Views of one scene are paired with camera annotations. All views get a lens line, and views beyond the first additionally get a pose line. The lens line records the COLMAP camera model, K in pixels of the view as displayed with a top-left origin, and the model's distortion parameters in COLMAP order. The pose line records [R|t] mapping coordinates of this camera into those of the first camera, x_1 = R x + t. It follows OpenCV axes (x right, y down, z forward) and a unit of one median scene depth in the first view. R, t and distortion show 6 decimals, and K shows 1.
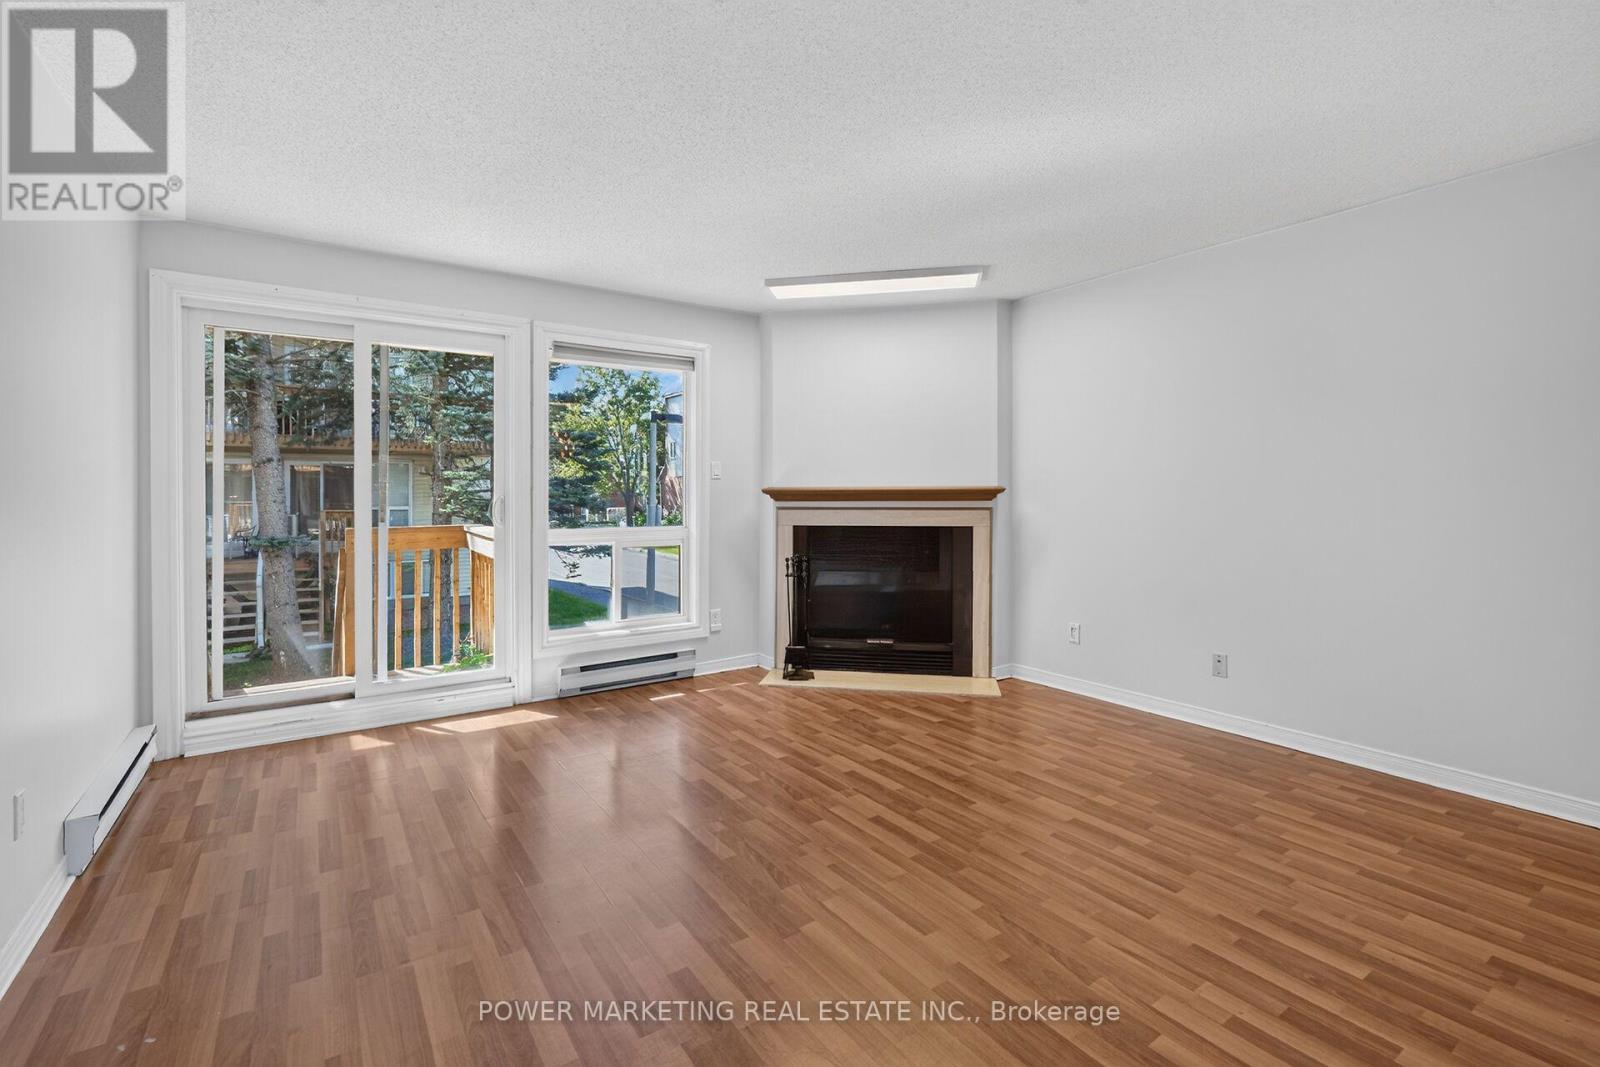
lens RADIAL K [[706.5, 0, 800.5], [0, 706.5, 492.4], [0, 0, 1]] dist [-0.001831, -0.001156]
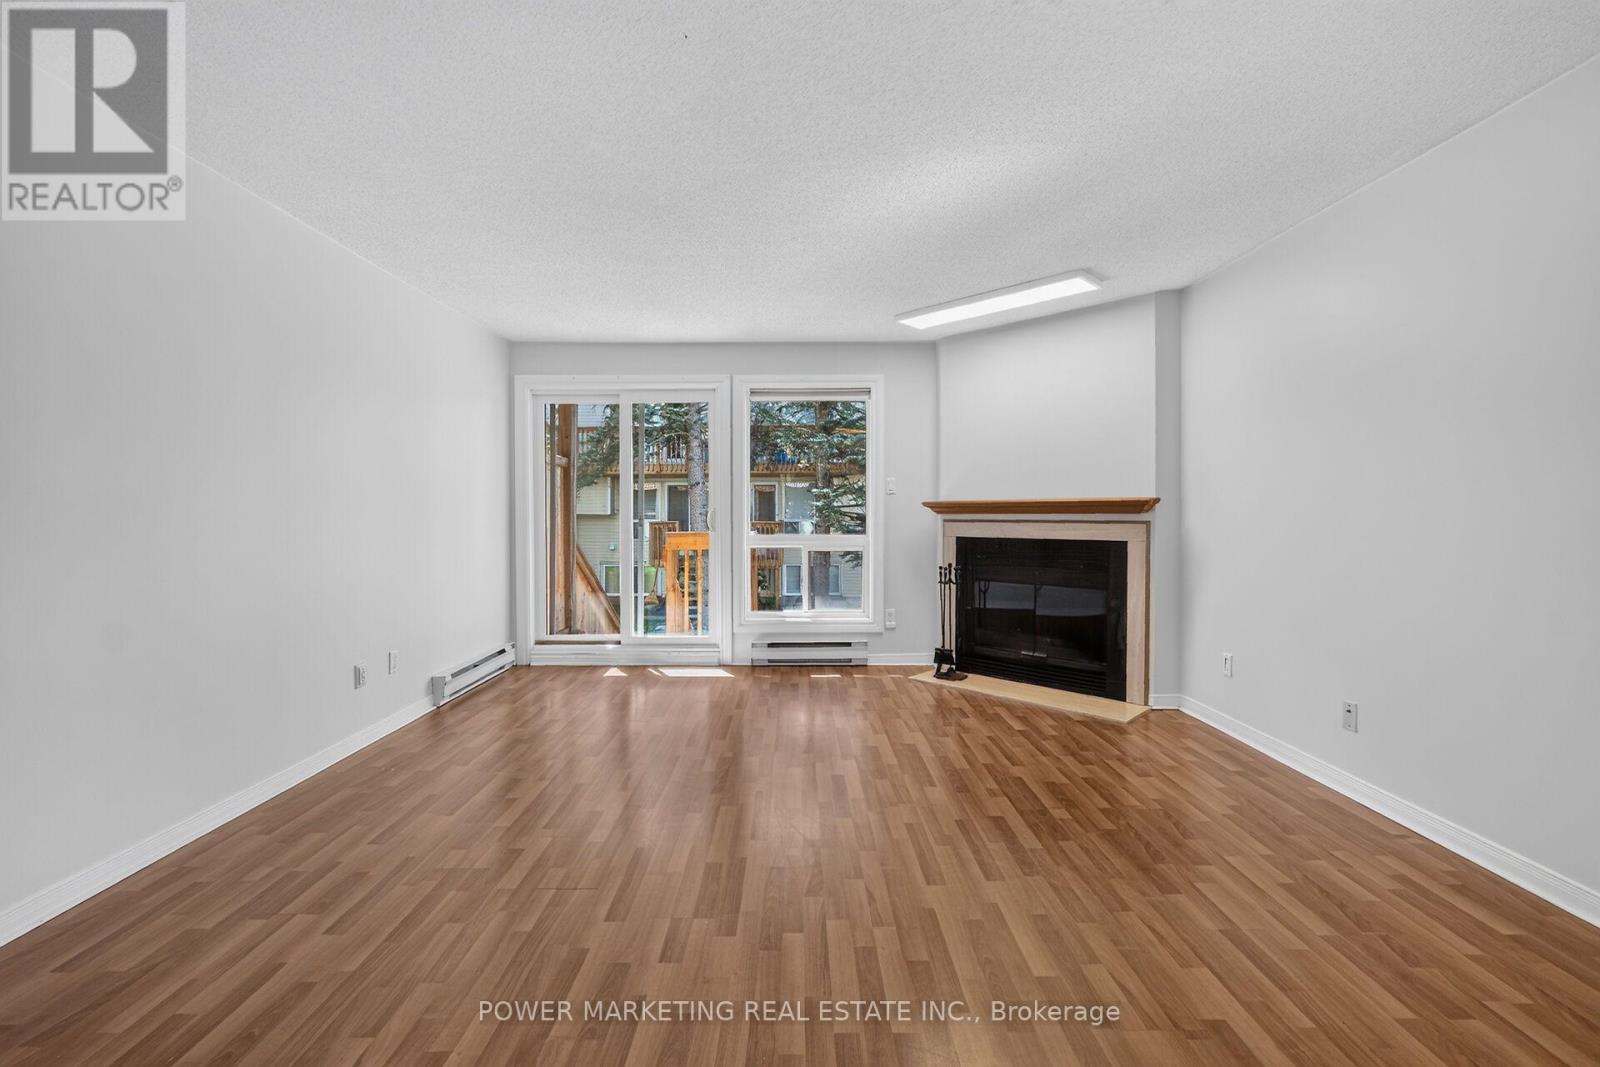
lens RADIAL K [[706.5, 0, 799.5], [0, 706.5, 517.0], [0, 0, 1]] dist [-0.001831, -0.001156]
pose [[0.826831, 0.004748, -0.562430, 0.473209], [0.003546, 0.999900, 0.013654, 0.002480], [0.562439, -0.013284, 0.826732, -0.016433]]
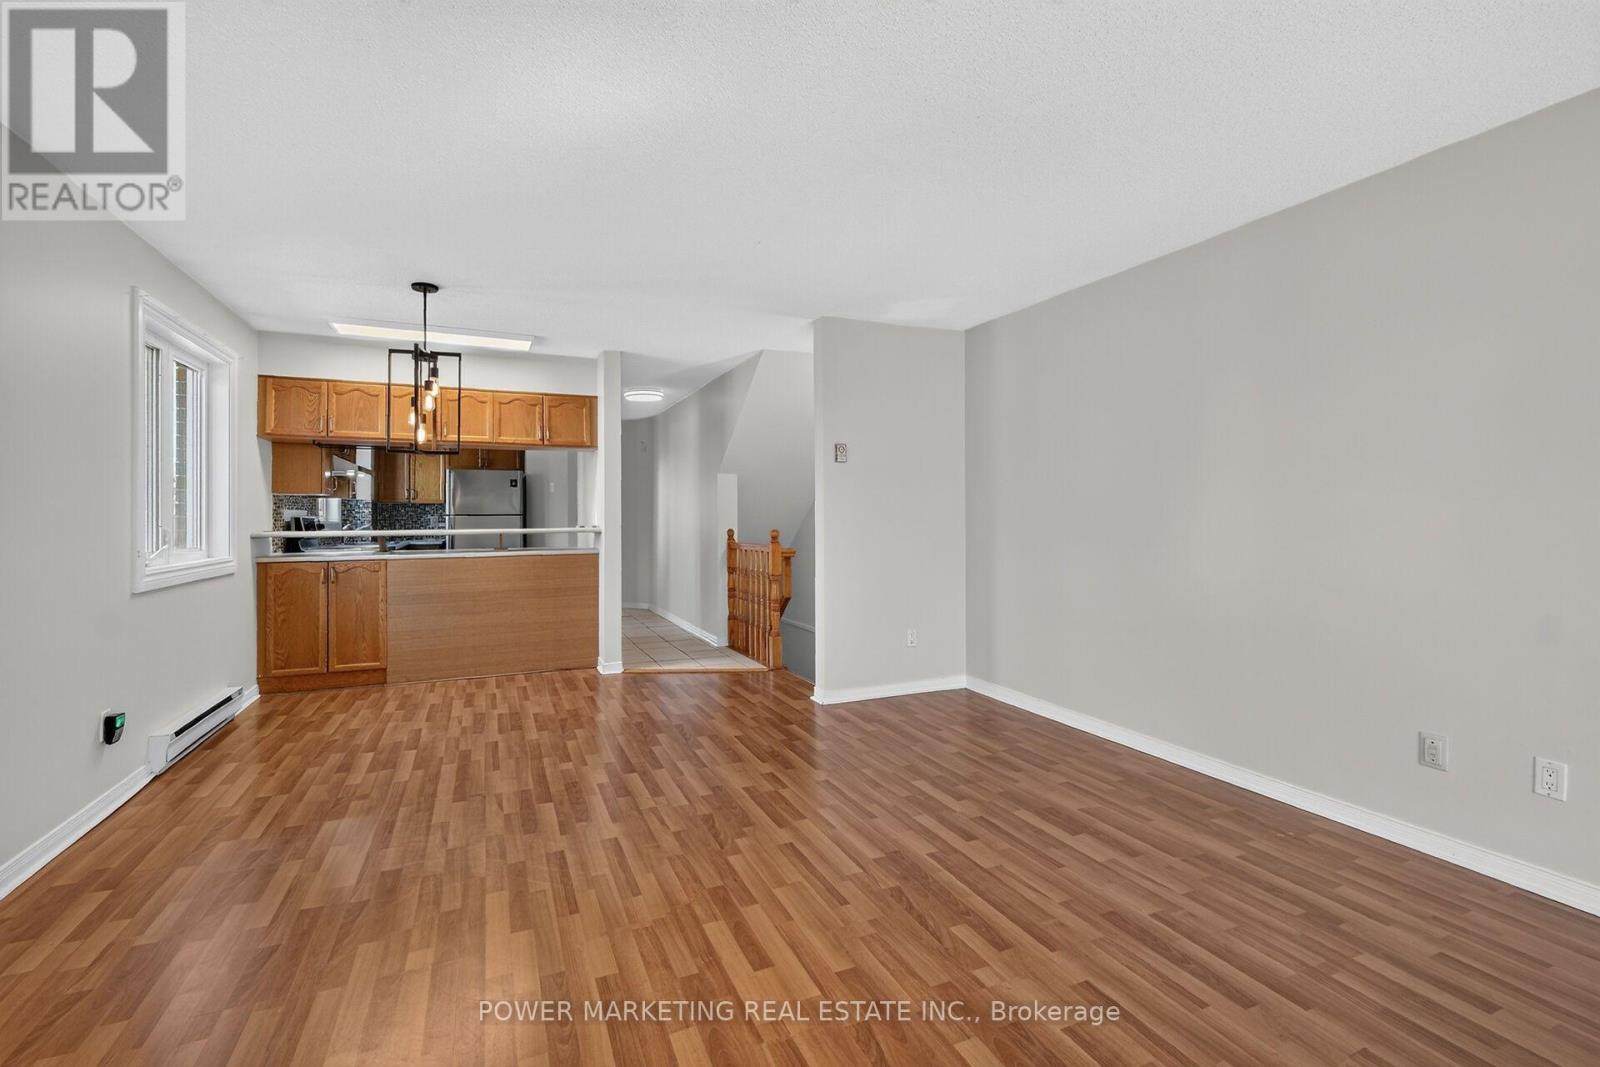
lens RADIAL K [[706.5, 0, 780.4], [0, 706.5, 514.7], [0, 0, 1]] dist [-0.001831, -0.001156]
pose [[-0.978058, 0.006719, 0.208225, -0.041624], [0.005223, 0.999956, -0.007735, 0.006839], [-0.208268, -0.006477, -0.978050, 1.107121]]
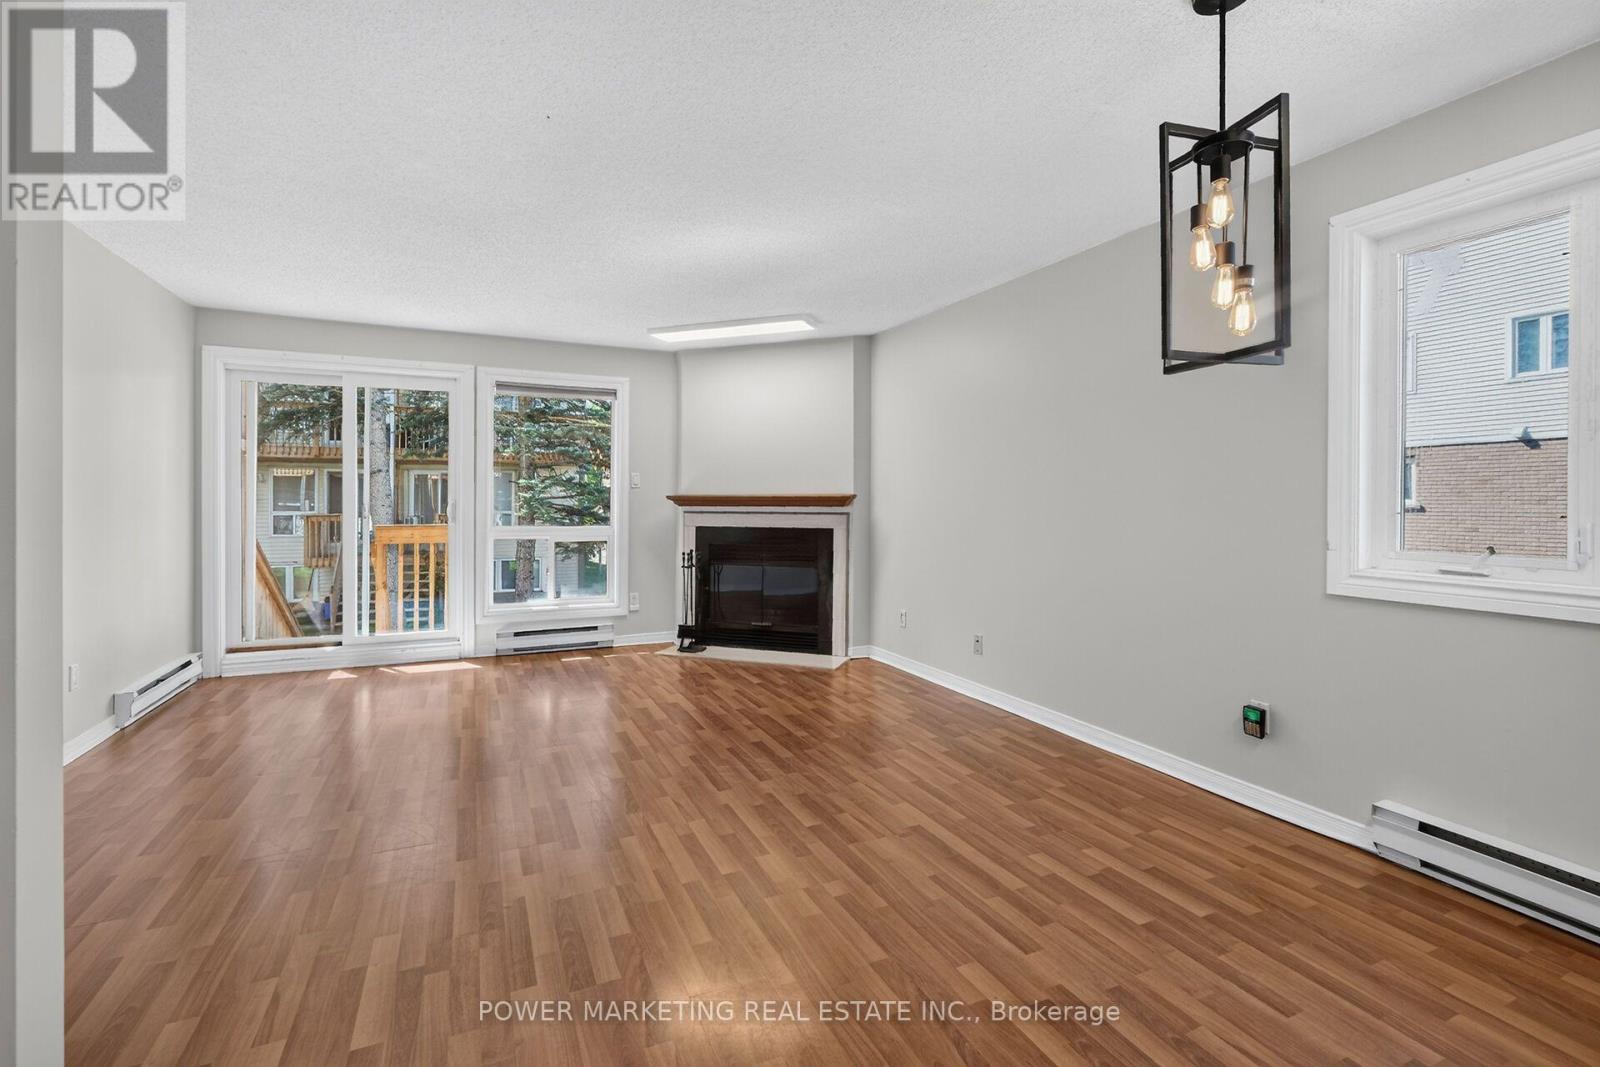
lens RADIAL K [[706.5, 0, 805.5], [0, 706.5, 507.7], [0, 0, 1]] dist [-0.001831, -0.001156]
pose [[0.986765, 0.005568, -0.162062, 0.448797], [-0.003685, 0.999922, 0.011919, -0.000033], [0.162115, -0.011164, 0.986709, -0.202133]]
